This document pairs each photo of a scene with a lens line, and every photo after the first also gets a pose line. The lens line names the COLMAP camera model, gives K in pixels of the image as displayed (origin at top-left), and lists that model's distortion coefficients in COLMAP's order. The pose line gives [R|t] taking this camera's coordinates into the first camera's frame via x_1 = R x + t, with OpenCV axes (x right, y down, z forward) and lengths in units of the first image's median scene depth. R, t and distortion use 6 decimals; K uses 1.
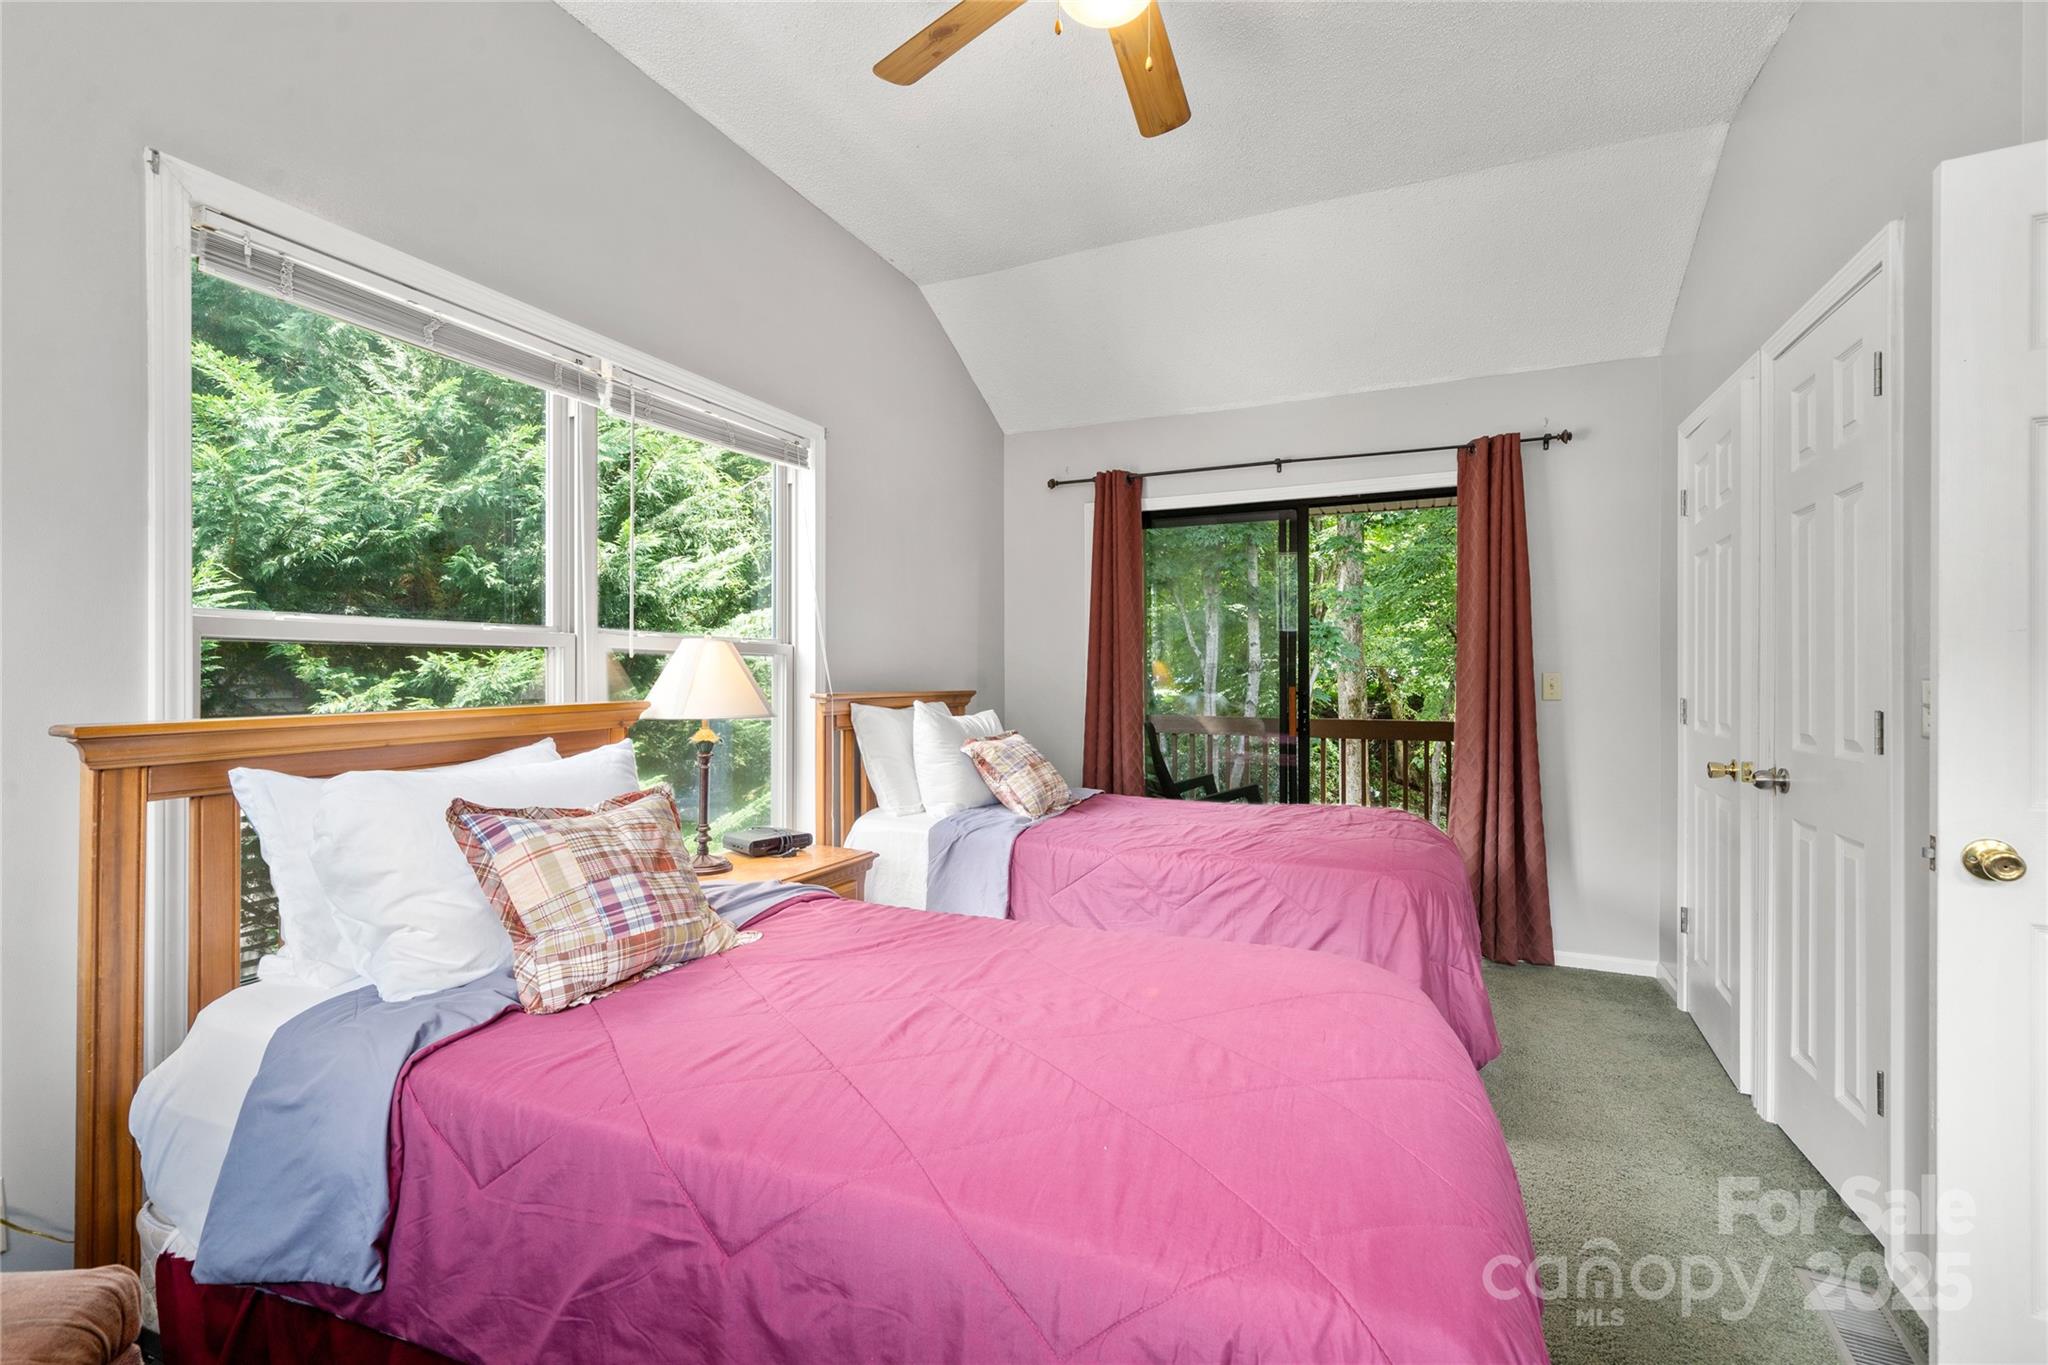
lens RADIAL K [[885.7, 0, 1039.2], [0, 885.7, 683.6], [0, 0, 1]] dist [0.003223, 0.000247]
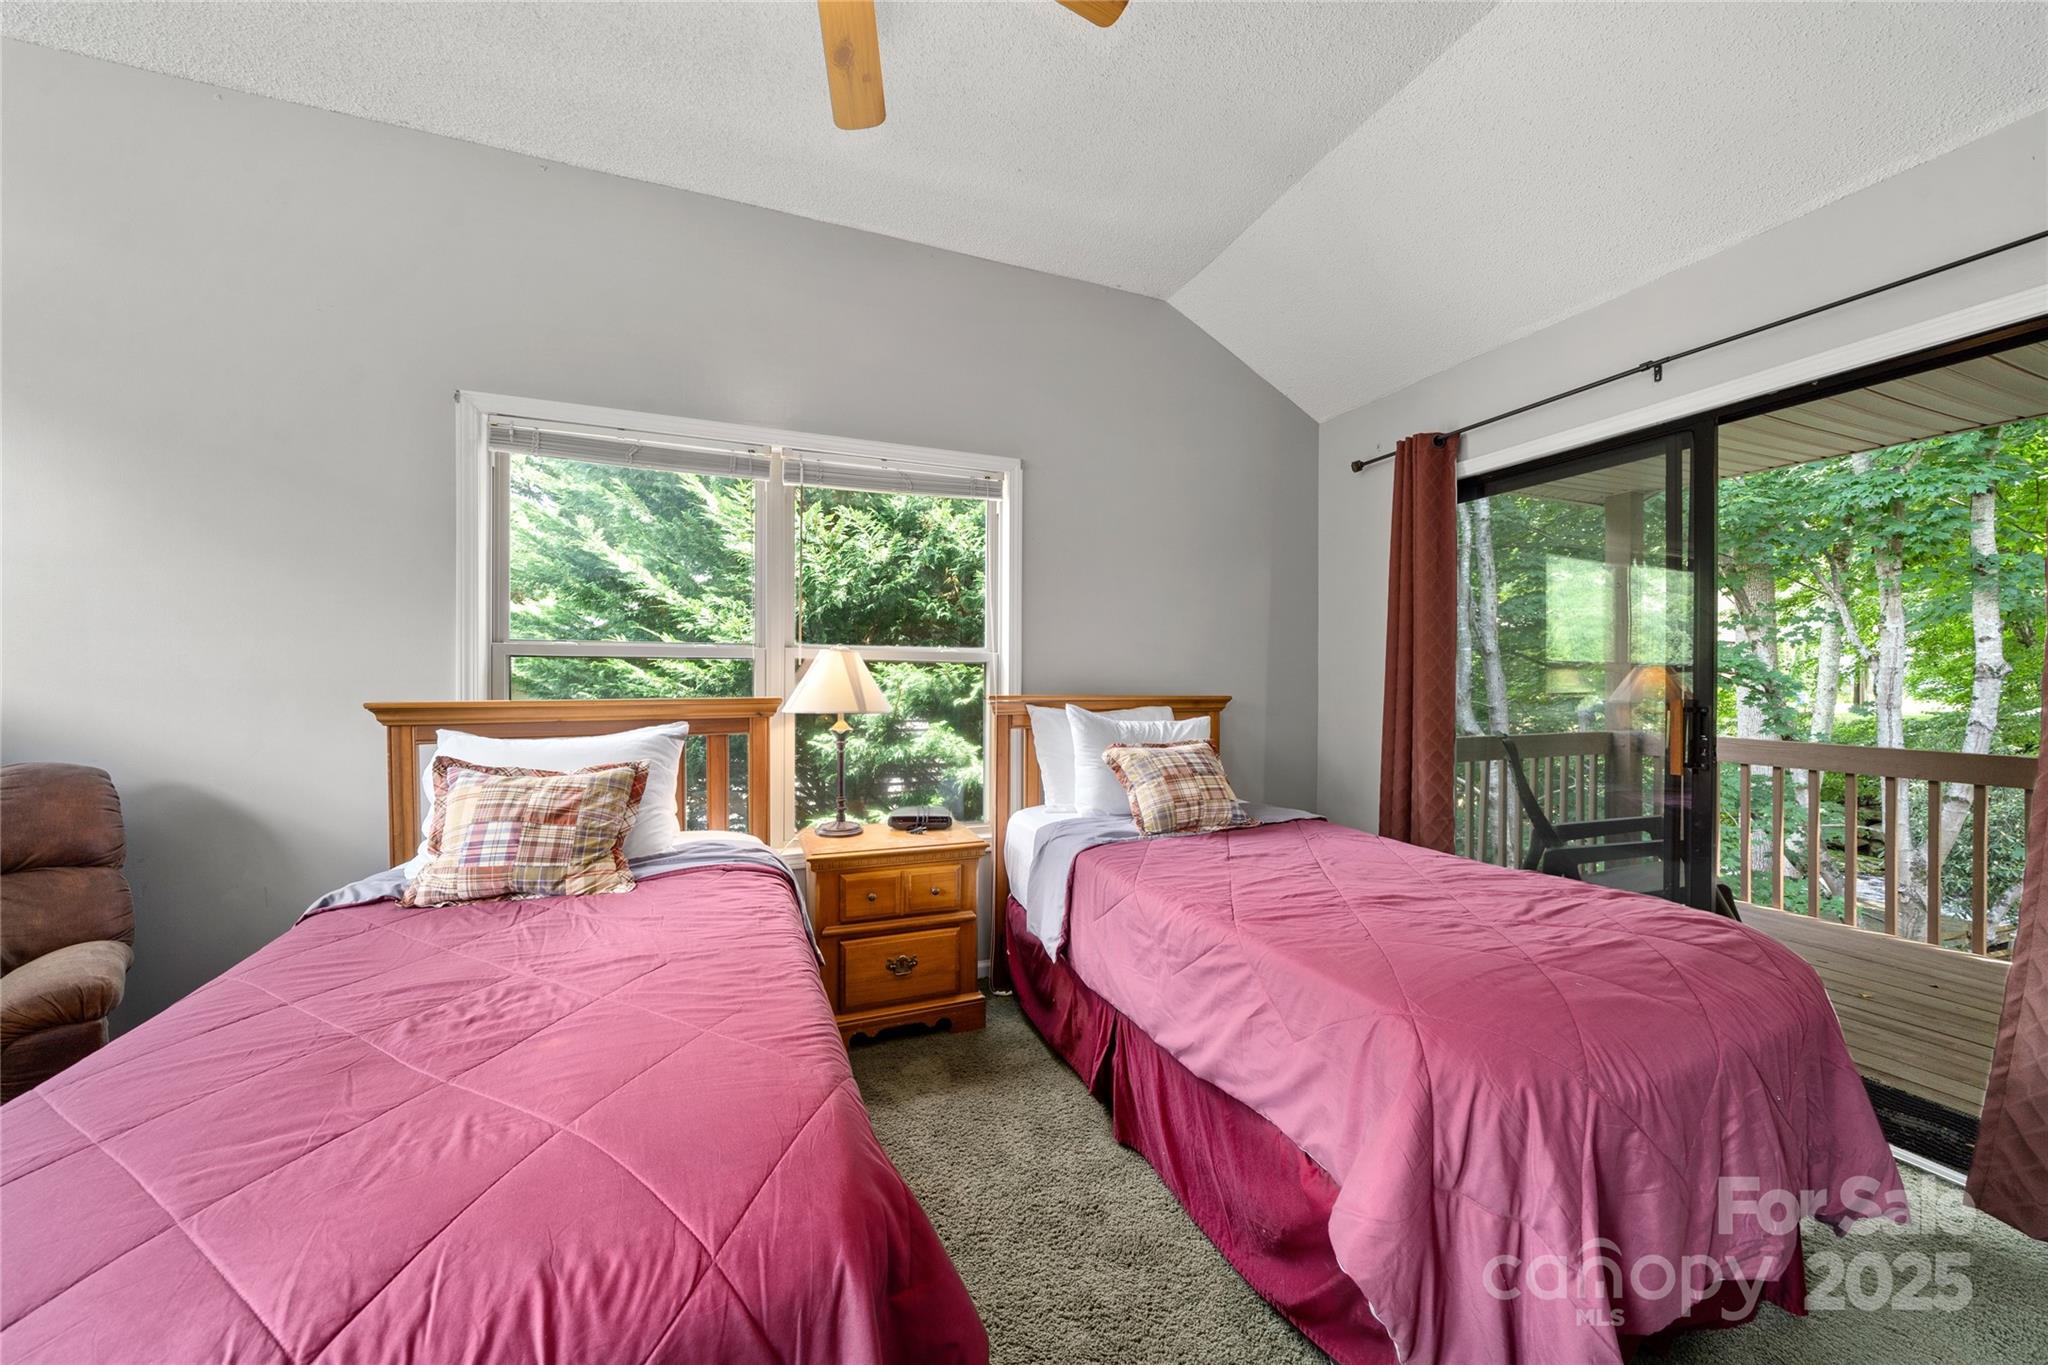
lens RADIAL K [[714.4, 0, 1027.2], [0, 714.4, 687.5], [0, 0, 1]] dist [-0.005593, -0.000391]
pose [[0.712174, 0.007118, -0.701966, 0.413315], [-0.009834, 0.999952, 0.000163, 0.000470], [0.701934, 0.006787, 0.712210, 0.370810]]
